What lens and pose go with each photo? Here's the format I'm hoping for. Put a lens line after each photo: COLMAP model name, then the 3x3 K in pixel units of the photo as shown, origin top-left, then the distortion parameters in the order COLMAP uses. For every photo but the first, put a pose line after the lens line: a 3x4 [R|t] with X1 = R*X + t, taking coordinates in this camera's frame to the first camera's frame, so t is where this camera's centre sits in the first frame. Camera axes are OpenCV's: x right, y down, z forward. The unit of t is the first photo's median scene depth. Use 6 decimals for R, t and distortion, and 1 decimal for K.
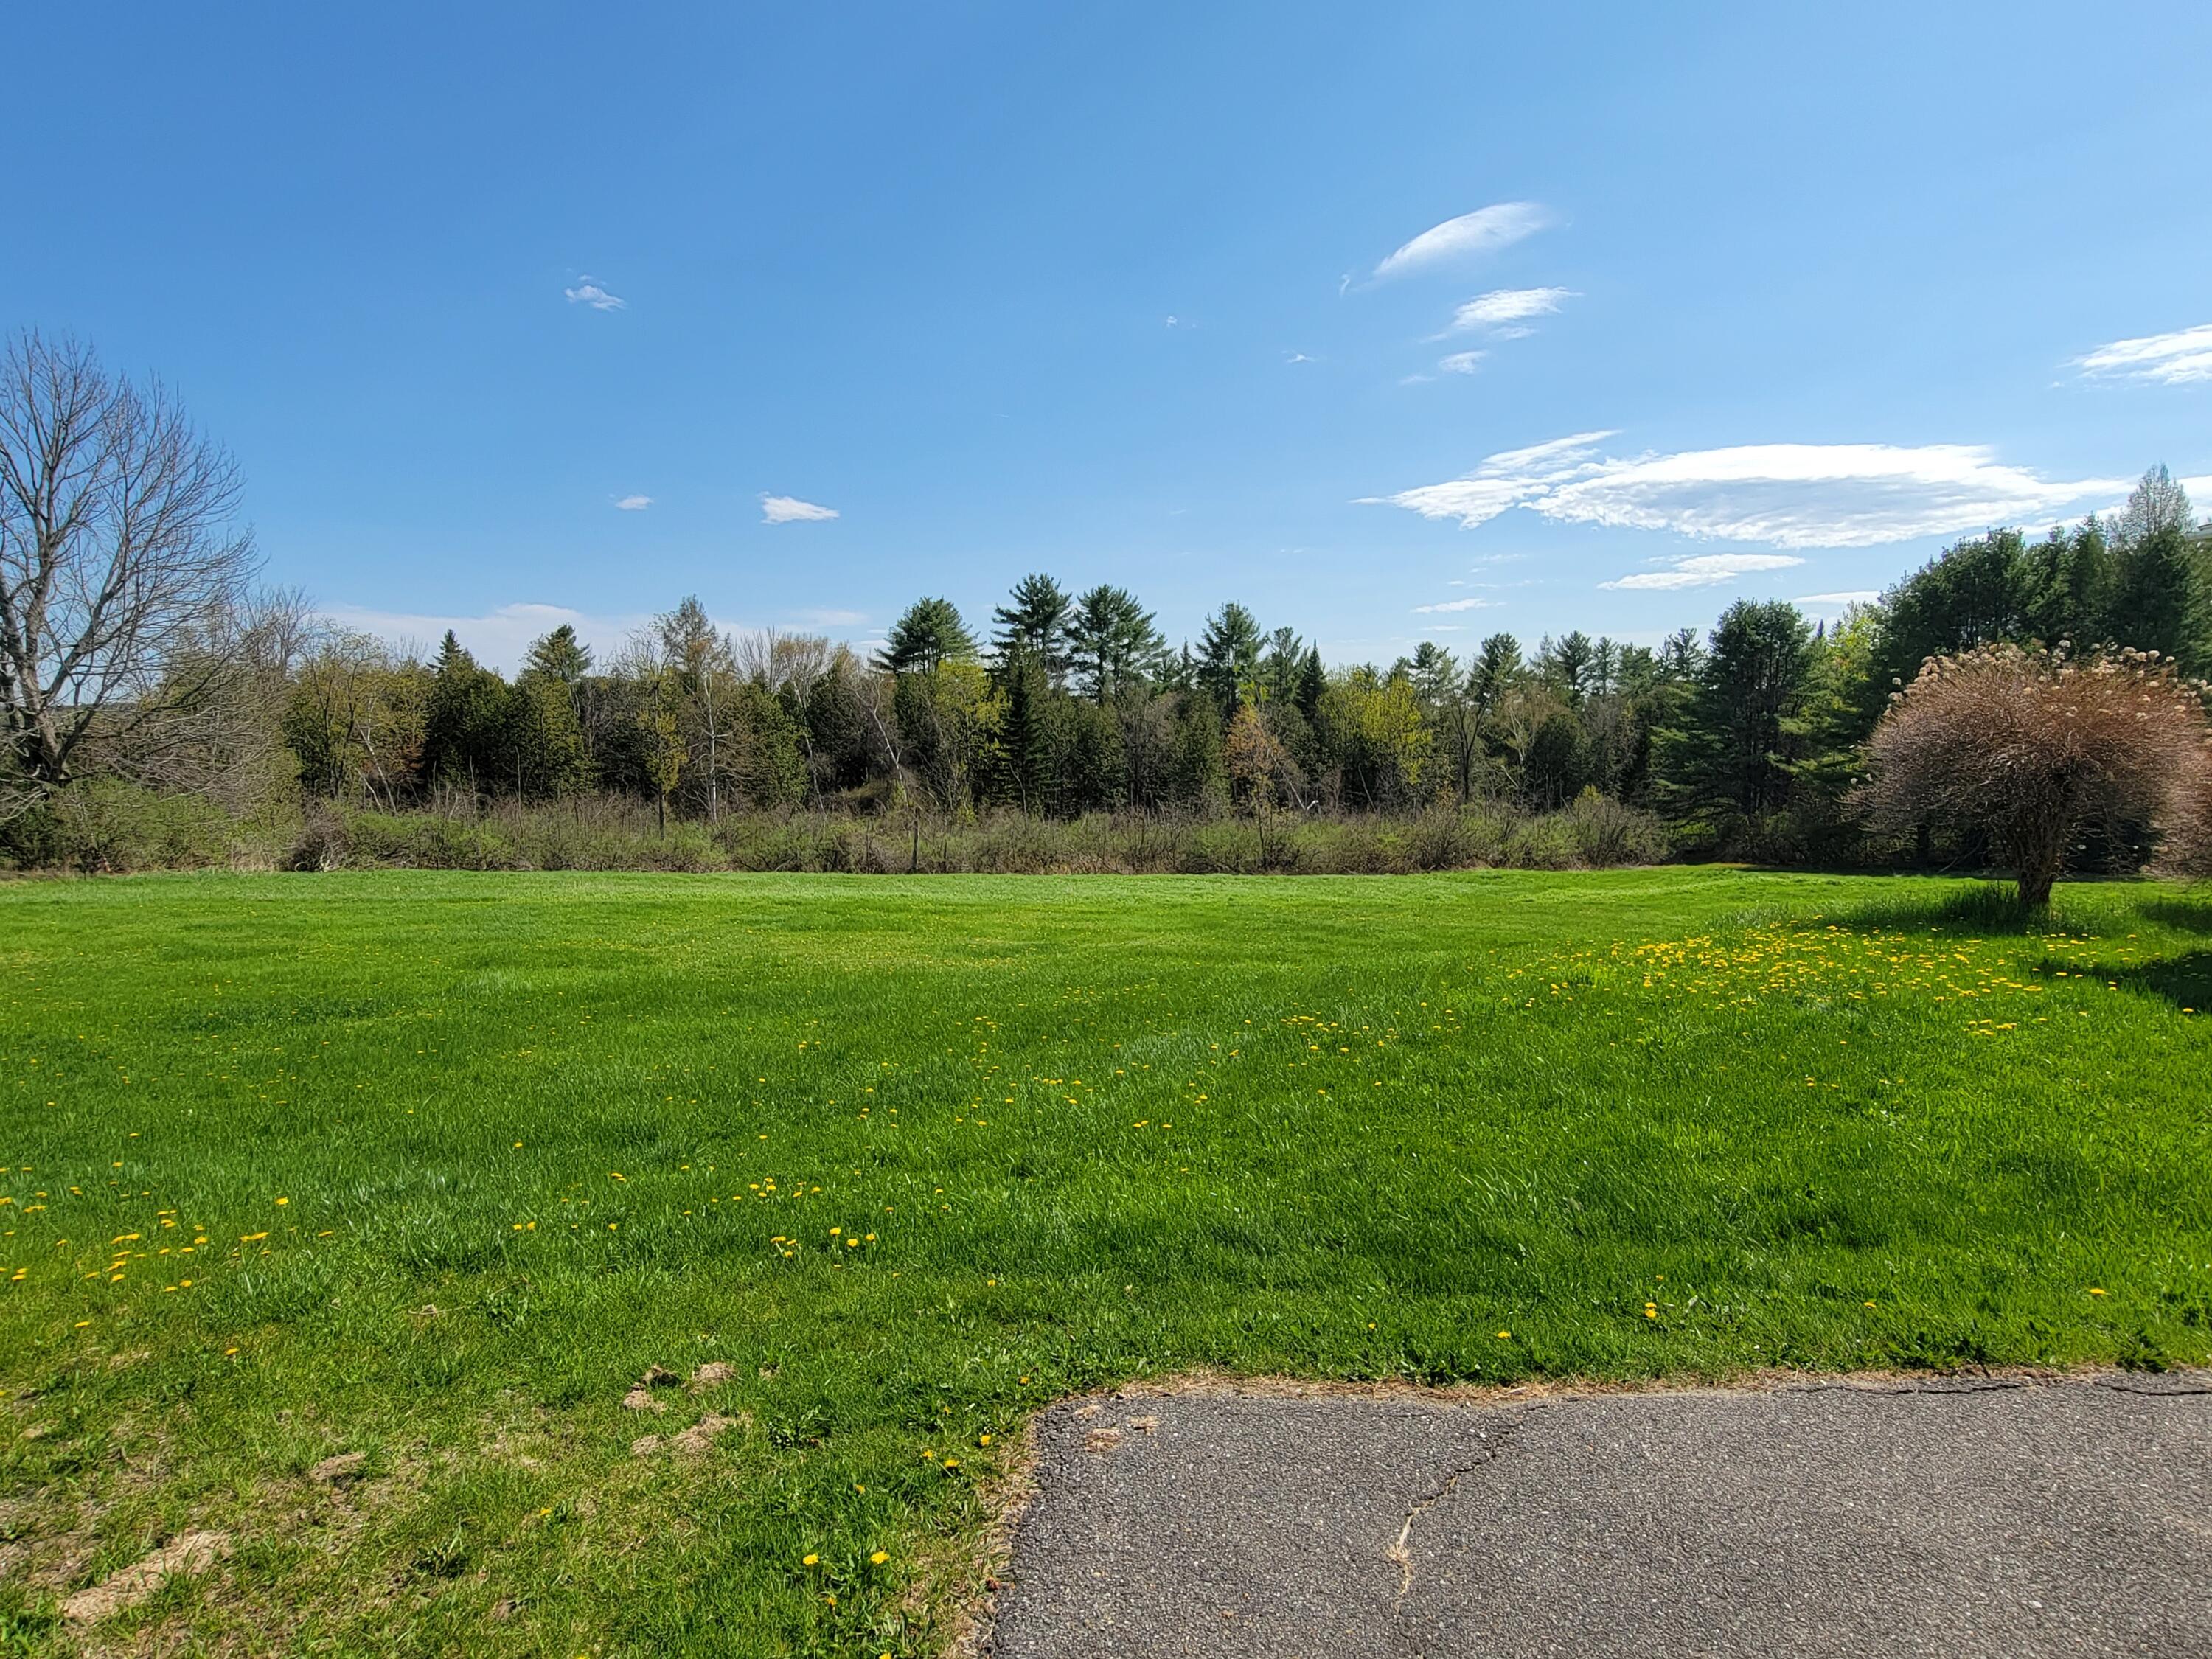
lens RADIAL K [[898.4, 0, 1095.5], [0, 898.4, 811.8], [0, 0, 1]] dist [-0.001552, -0.000001]
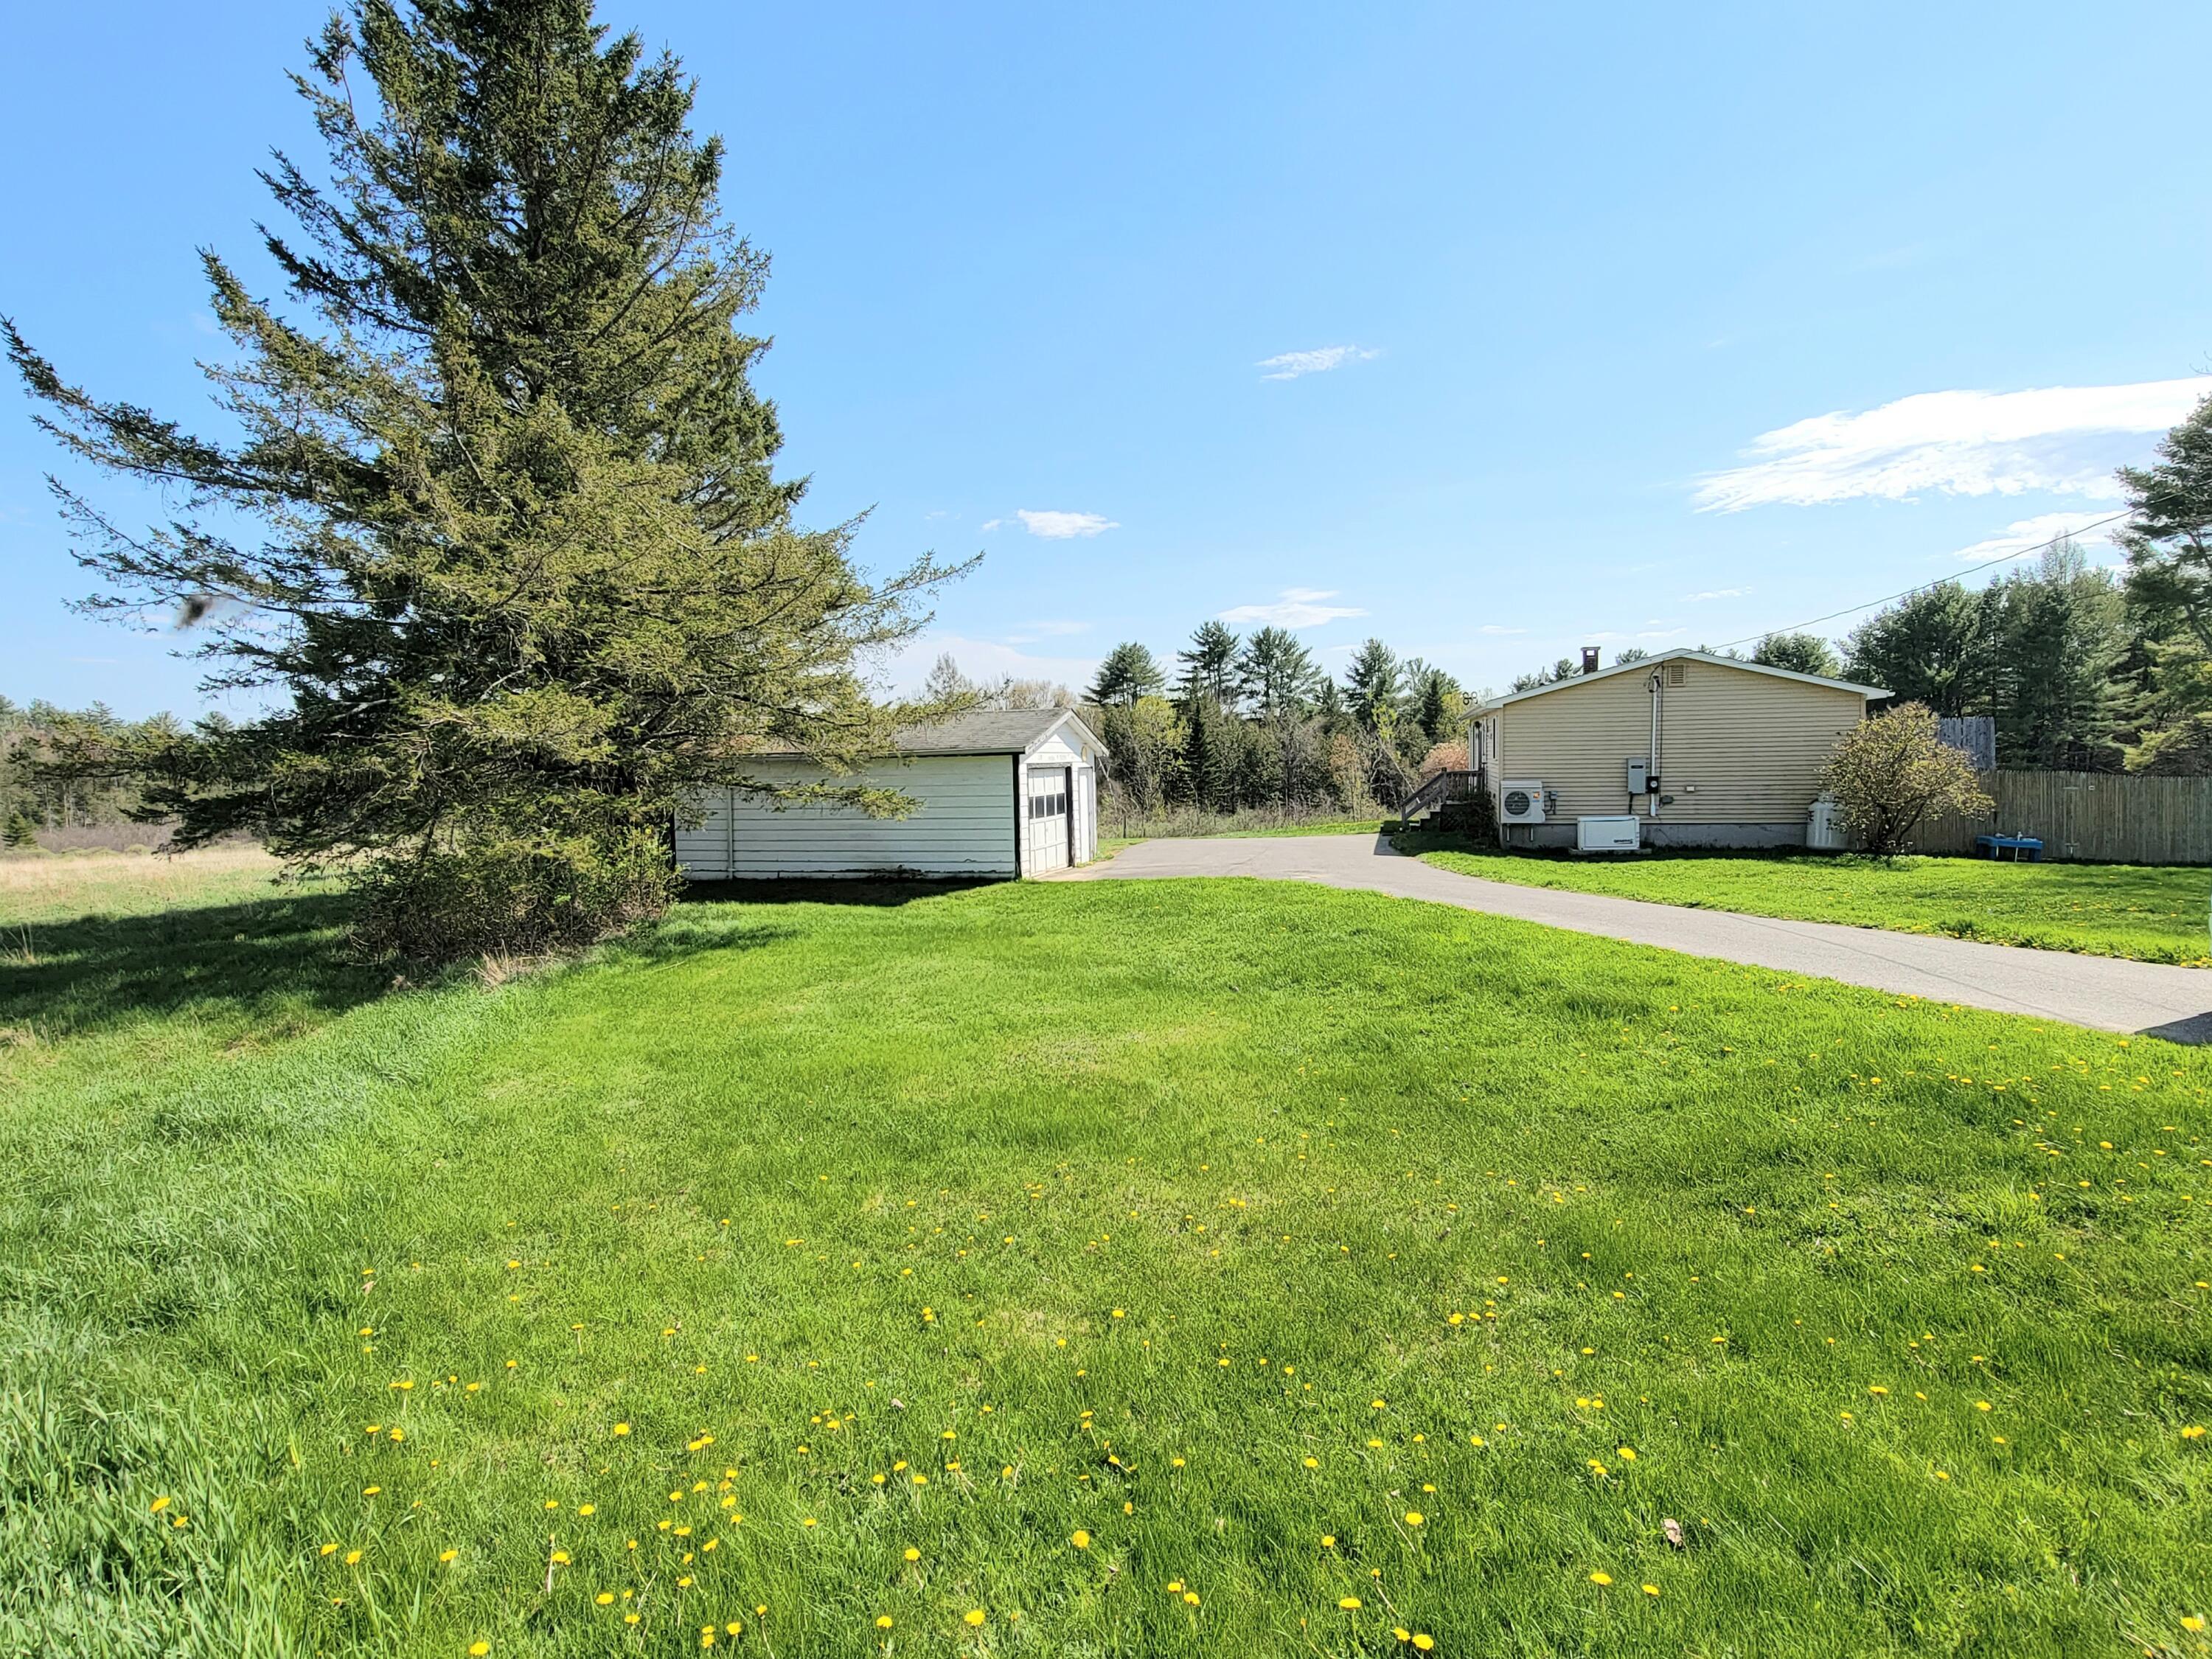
lens RADIAL K [[898.4, 0, 1113.0], [0, 898.4, 822.8], [0, 0, 1]] dist [-0.001552, -0.000001]
pose [[0.982115, -0.009983, -0.188019, 0.029942], [0.010032, 0.999949, -0.000692, 0.011509], [0.188017, -0.001206, 0.982165, -0.237624]]
